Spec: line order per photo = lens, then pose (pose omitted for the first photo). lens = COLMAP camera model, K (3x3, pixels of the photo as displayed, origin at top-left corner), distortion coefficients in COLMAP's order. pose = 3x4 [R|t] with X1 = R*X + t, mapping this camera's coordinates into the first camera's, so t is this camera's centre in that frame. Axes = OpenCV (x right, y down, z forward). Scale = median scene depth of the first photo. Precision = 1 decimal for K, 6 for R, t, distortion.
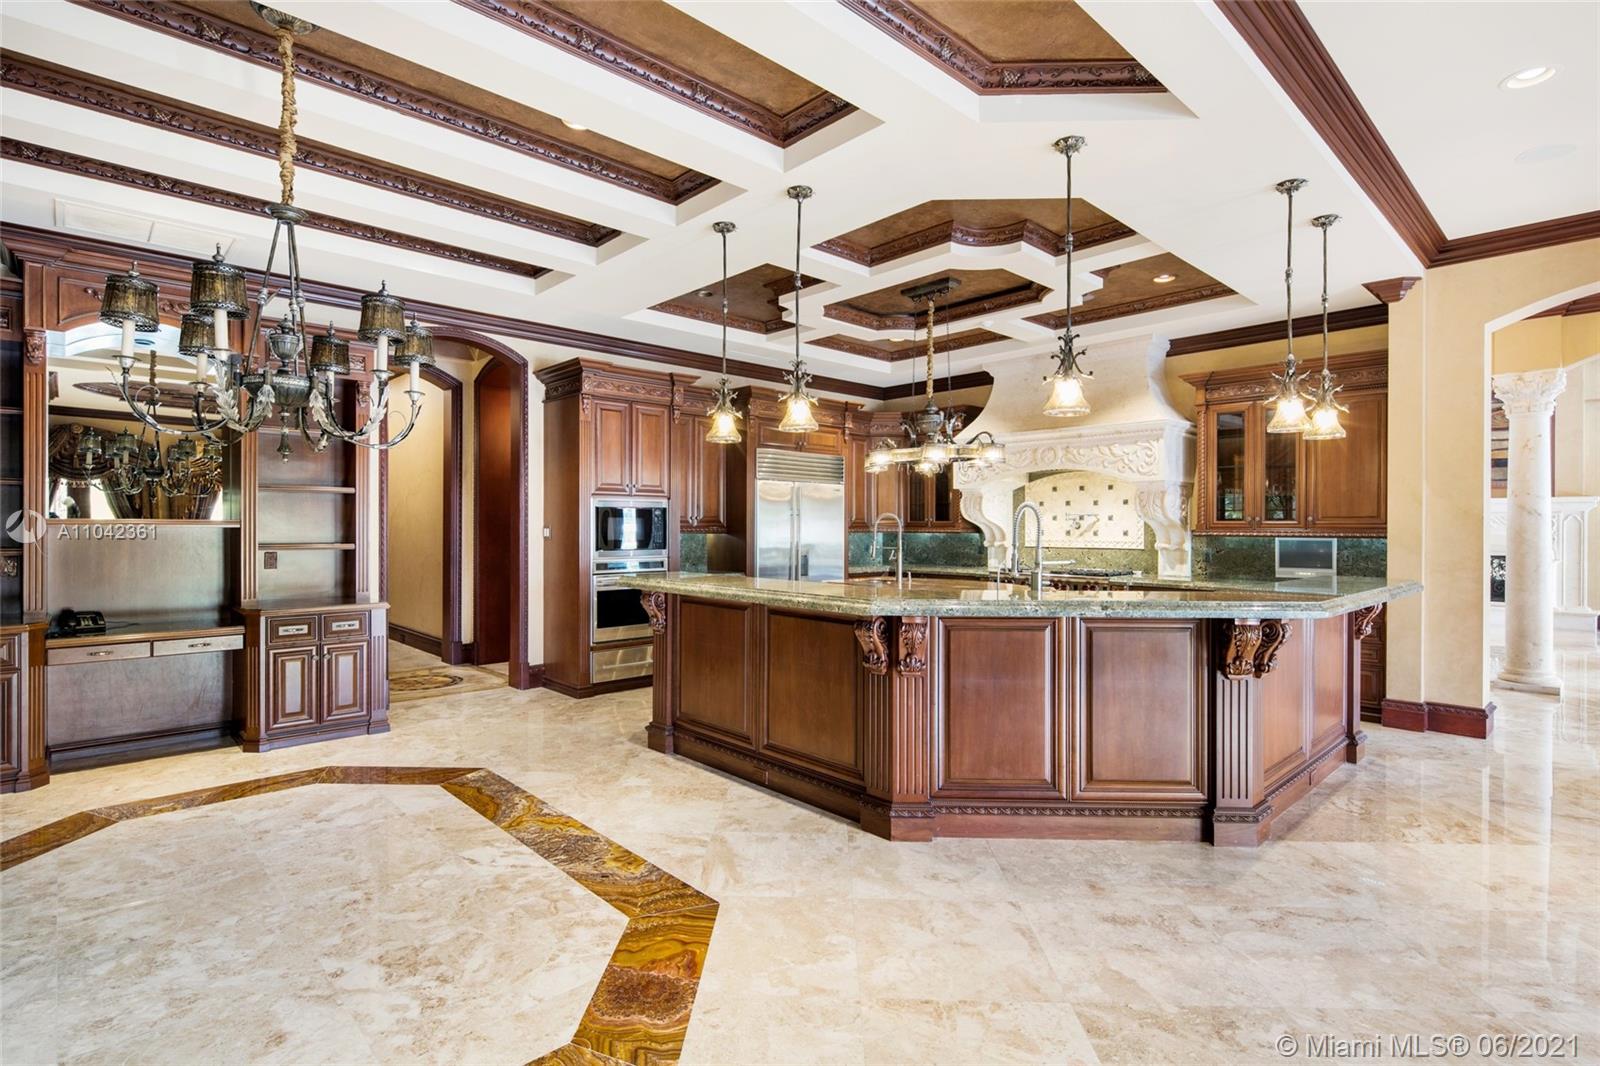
lens RADIAL K [[782.4, 0, 790.3], [0, 782.4, 525.2], [0, 0, 1]] dist [0.006069, -0.004825]
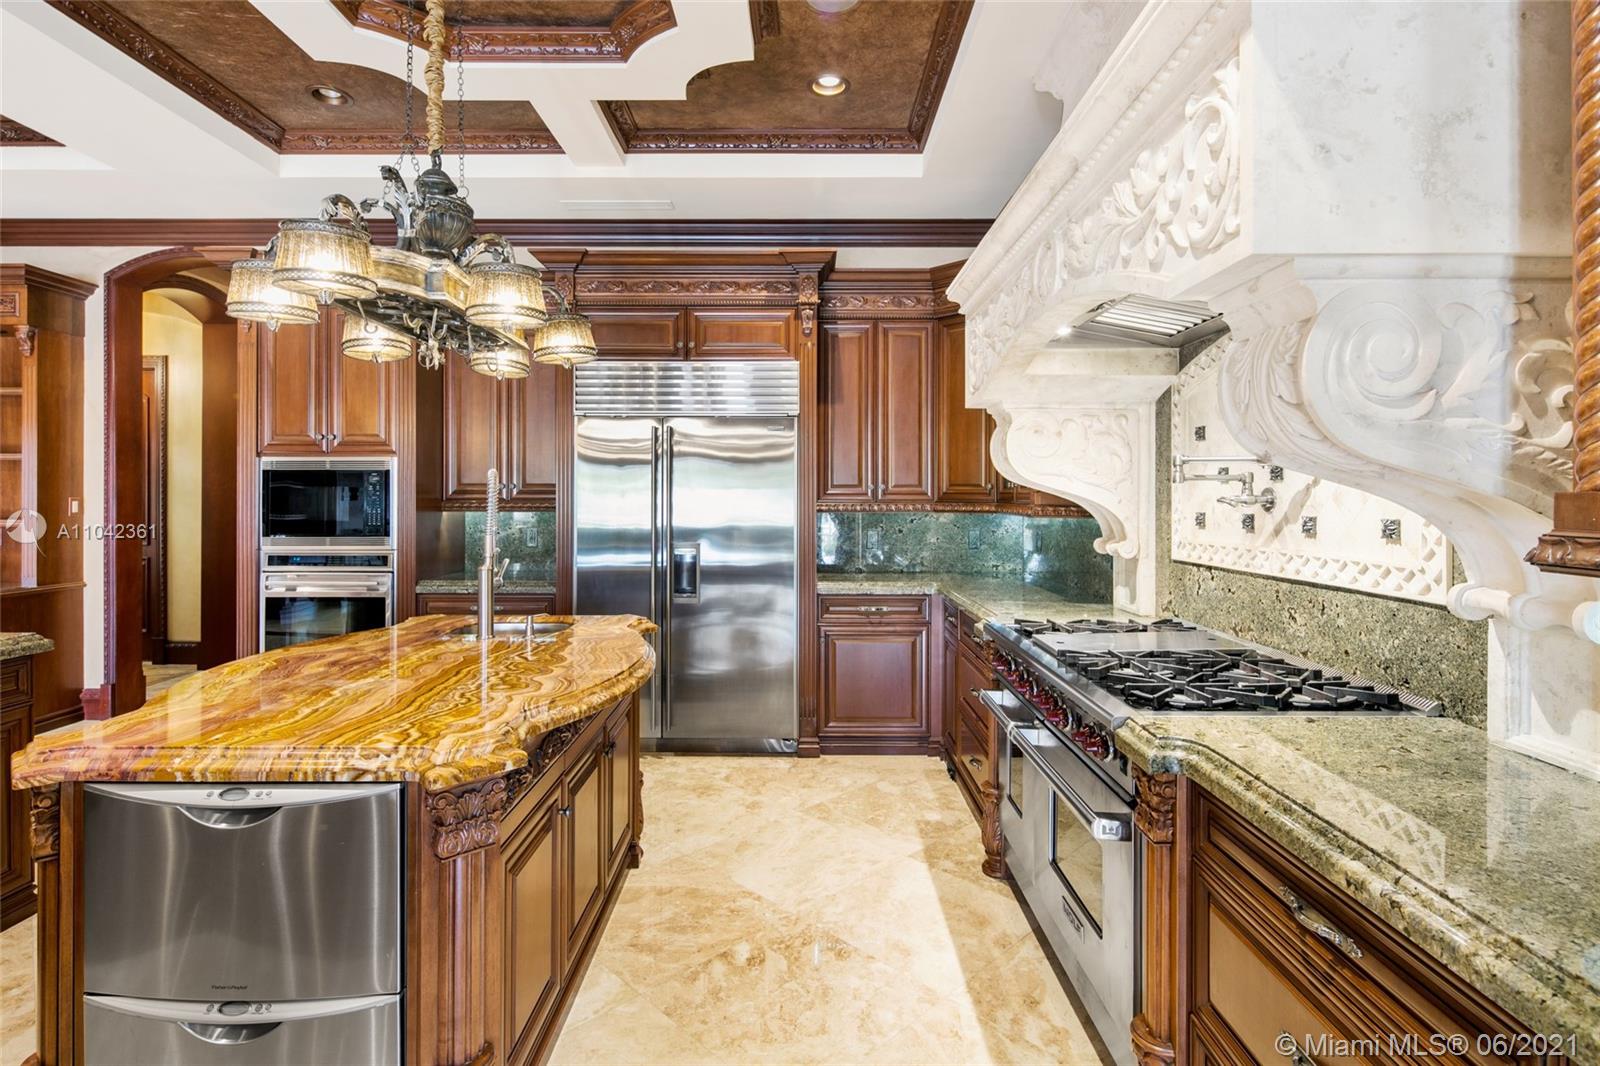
lens RADIAL K [[782.4, 0, 790.6], [0, 782.4, 501.6], [0, 0, 1]] dist [0.006069, -0.004825]
pose [[0.727241, 0.003433, -0.686374, 0.667916], [0.001906, 0.999974, 0.007021, -0.001790], [0.686380, -0.006414, 0.727215, 1.010454]]
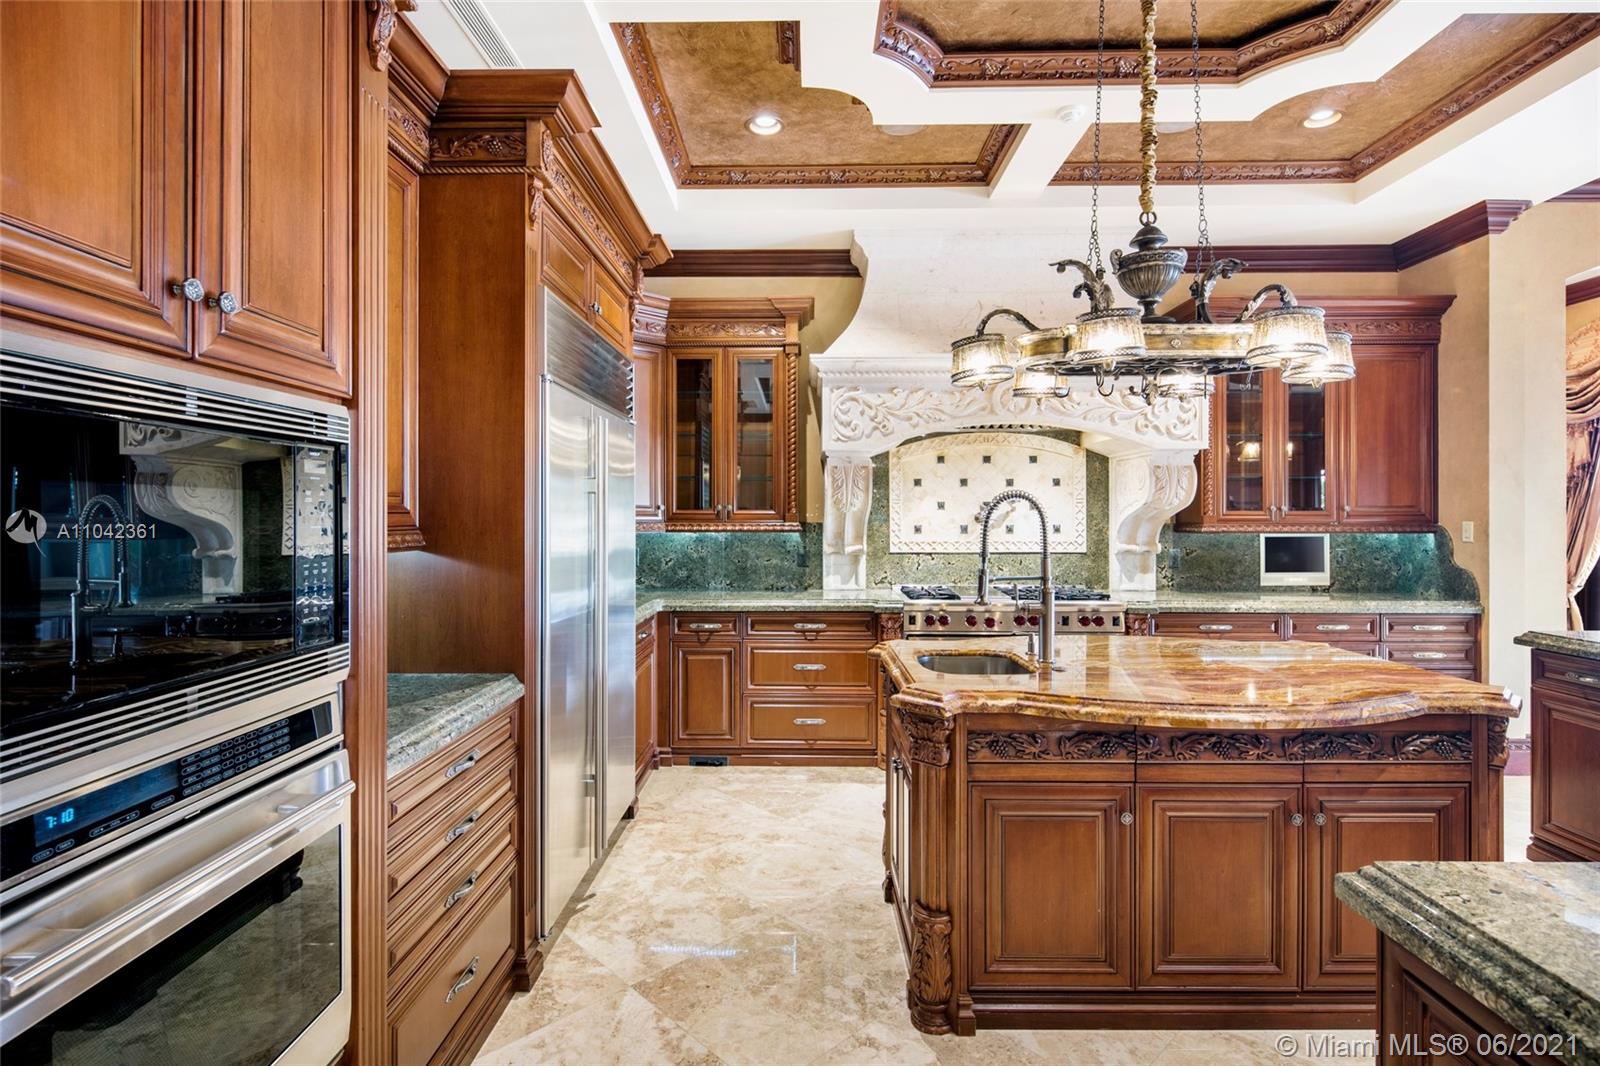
lens RADIAL K [[782.4, 0, 797.9], [0, 782.4, 525.1], [0, 0, 1]] dist [0.006069, -0.004825]
pose [[0.695550, -0.012371, 0.718372, -0.295922], [0.001604, 0.999876, 0.015666, -0.005779], [-0.718476, -0.009745, 0.695483, 1.010441]]
